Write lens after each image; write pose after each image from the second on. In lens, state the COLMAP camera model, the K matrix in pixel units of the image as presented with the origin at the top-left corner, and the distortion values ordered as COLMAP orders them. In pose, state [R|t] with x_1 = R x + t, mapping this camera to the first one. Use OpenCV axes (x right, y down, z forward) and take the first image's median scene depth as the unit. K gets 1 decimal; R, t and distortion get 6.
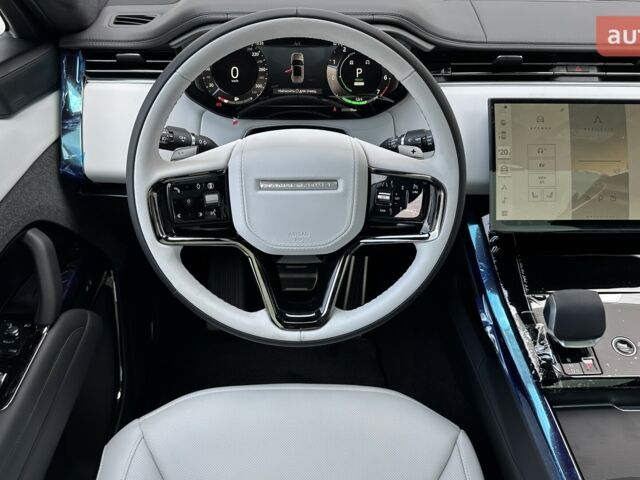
lens RADIAL K [[614.1, 0, 321.1], [0, 614.1, 242.8], [0, 0, 1]] dist [0.050827, 0.000000]
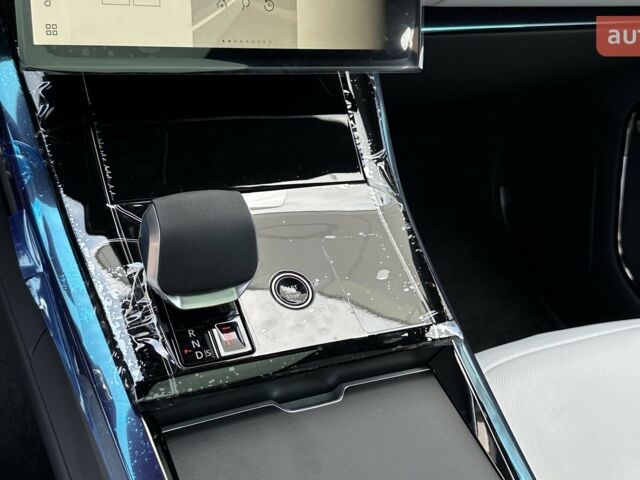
lens RADIAL K [[822.8, 0, 321.8], [0, 822.8, 238.3], [0, 0, 1]] dist [0.071790, 0.000000]
pose [[0.893715, -0.089934, 0.439529, 0.210133], [0.023821, 0.987832, 0.153689, 0.016132], [-0.448003, -0.126885, 0.884982, 0.382207]]
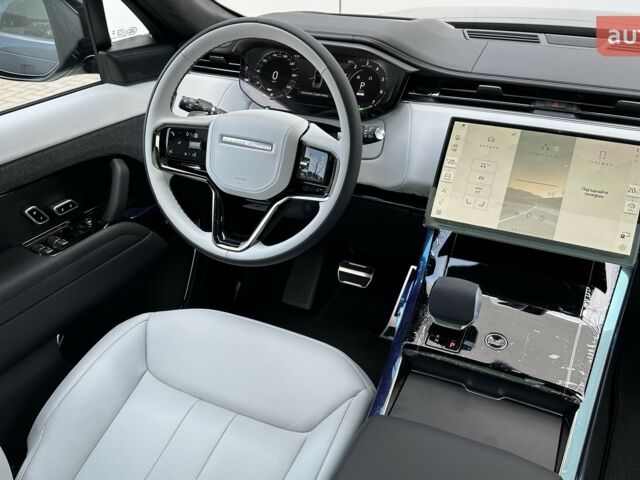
lens RADIAL K [[614.1, 0, 316.3], [0, 614.1, 239.0], [0, 0, 1]] dist [0.050827, 0.000000]
pose [[0.890601, 0.204630, -0.406149, 0.626220], [-0.247283, 0.967390, -0.054840, 0.132978], [0.381683, 0.149274, 0.912160, -0.146681]]
